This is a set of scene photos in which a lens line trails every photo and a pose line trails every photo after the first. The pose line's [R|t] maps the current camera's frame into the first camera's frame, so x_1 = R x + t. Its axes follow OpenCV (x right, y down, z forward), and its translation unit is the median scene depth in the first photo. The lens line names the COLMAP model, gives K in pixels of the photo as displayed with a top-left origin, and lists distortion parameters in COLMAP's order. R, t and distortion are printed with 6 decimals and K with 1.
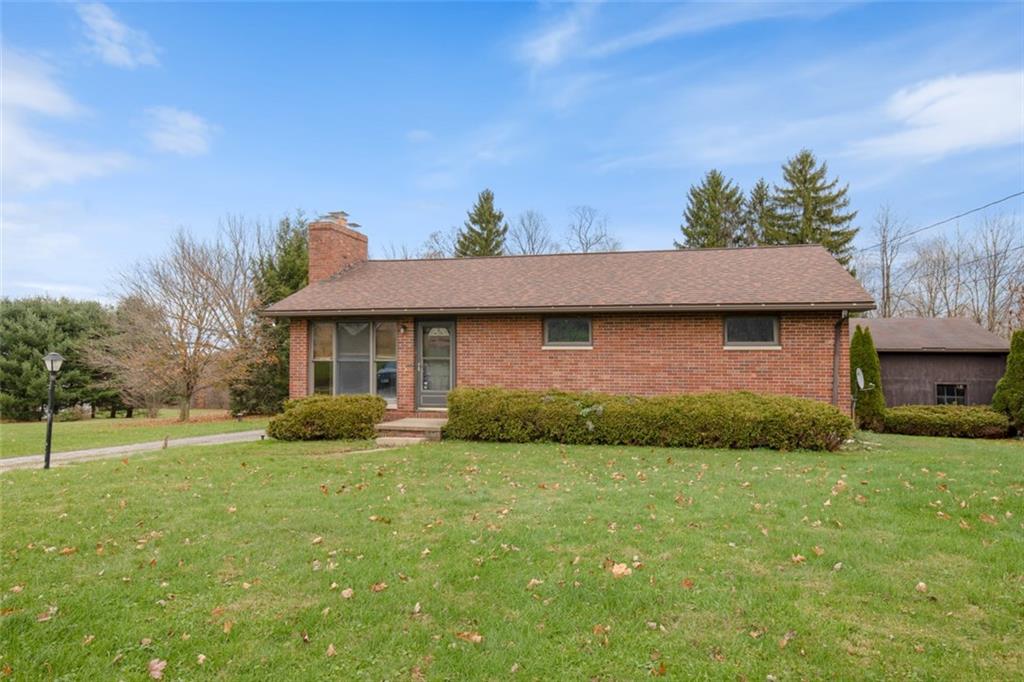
lens RADIAL K [[645.1, 0, 512.0], [0, 645.1, 339.2], [0, 0, 1]] dist [0.007906, 0.001204]
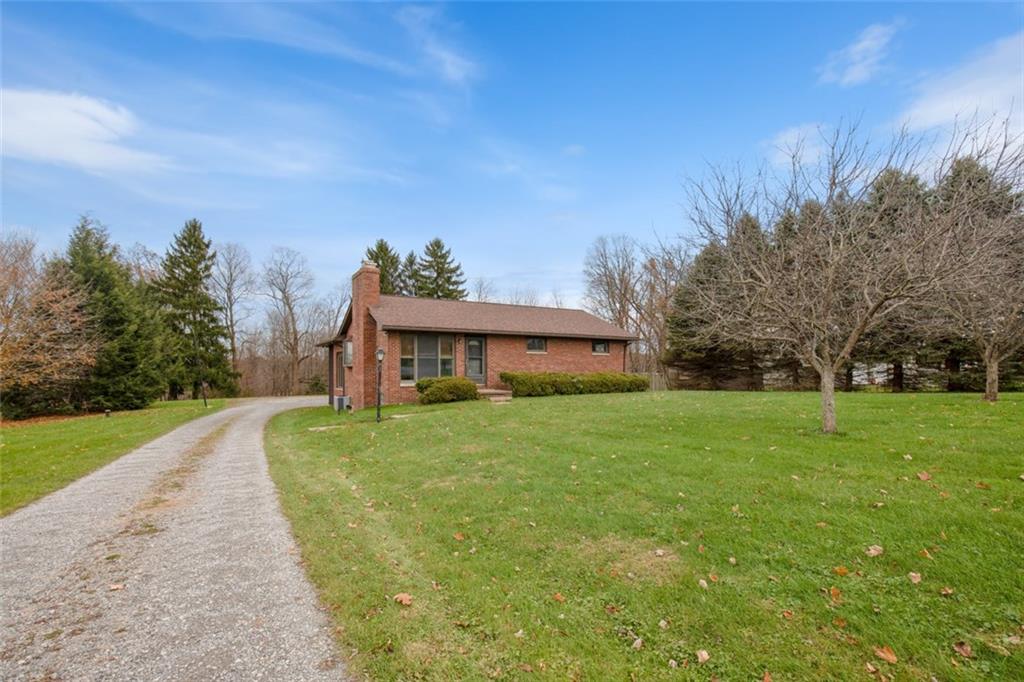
lens RADIAL K [[470.8, 0, 512.0], [0, 470.8, 346.7], [0, 0, 1]] dist [-0.023678, 0.000081]
pose [[0.735625, 0.028504, 0.676789, -0.906796], [-0.020401, 0.999593, -0.019924, 0.023172], [-0.677081, 0.000849, 0.735908, -0.061810]]
